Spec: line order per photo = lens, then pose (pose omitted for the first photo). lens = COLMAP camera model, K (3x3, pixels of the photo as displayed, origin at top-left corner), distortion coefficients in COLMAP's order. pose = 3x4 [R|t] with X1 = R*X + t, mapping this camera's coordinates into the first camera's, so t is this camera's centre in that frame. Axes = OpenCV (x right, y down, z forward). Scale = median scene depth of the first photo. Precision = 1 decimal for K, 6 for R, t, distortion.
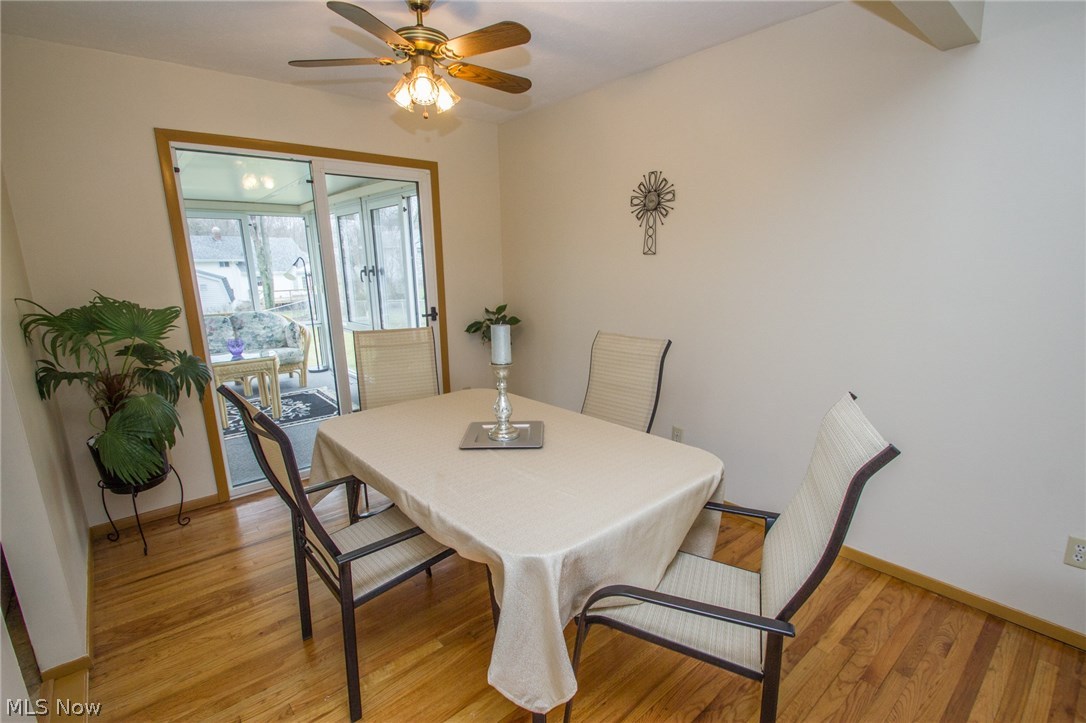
lens RADIAL K [[504.9, 0, 551.6], [0, 504.9, 384.1], [0, 0, 1]] dist [0.012057, -0.016082]
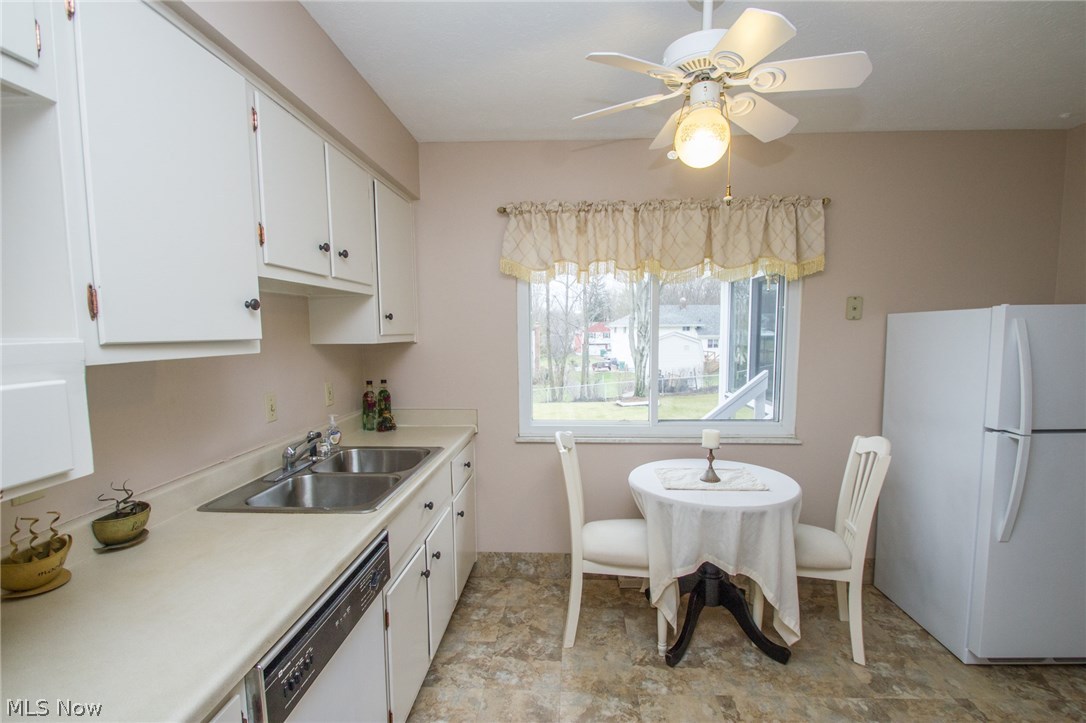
lens RADIAL K [[504.9, 0, 551.6], [0, 504.9, 384.1], [0, 0, 1]] dist [0.012057, -0.016082]
pose [[0.718530, 0.076813, -0.691242, -0.866284], [-0.161030, 0.985249, -0.057903, 0.100244], [0.676598, 0.152916, 0.720300, -0.437249]]
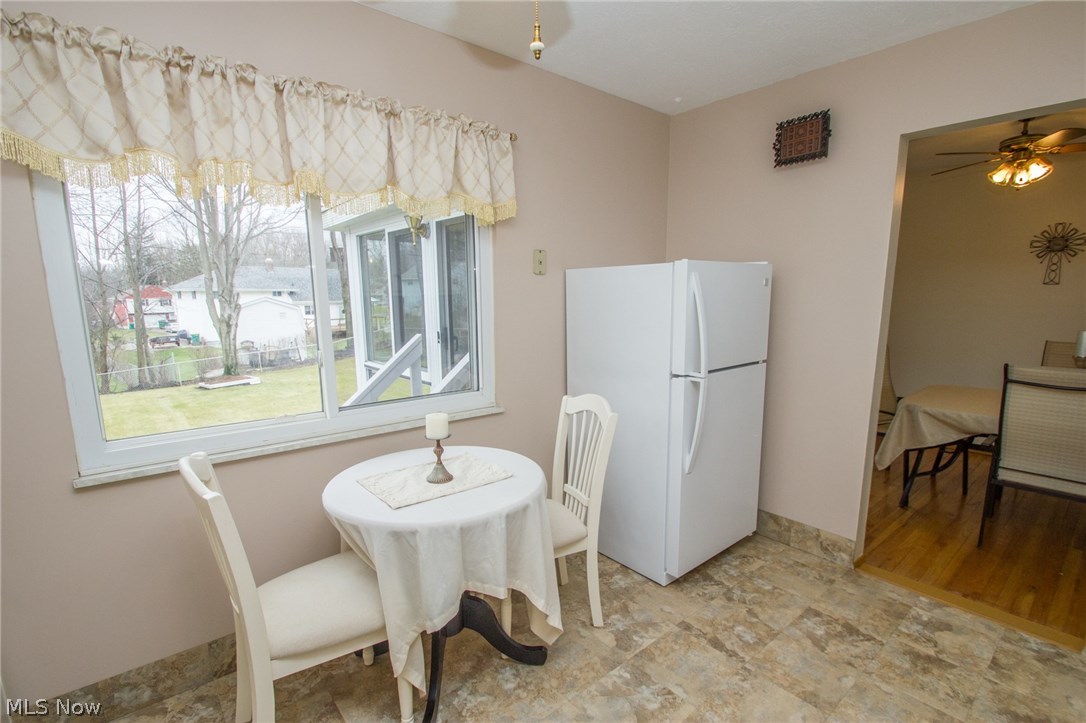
lens RADIAL K [[504.9, 0, 551.6], [0, 504.9, 384.1], [0, 0, 1]] dist [0.012057, -0.016082]
pose [[0.999892, 0.006900, -0.013005, -1.073926], [-0.007653, 0.998239, -0.058816, 0.084552], [0.012577, 0.058910, 0.998184, -0.289214]]
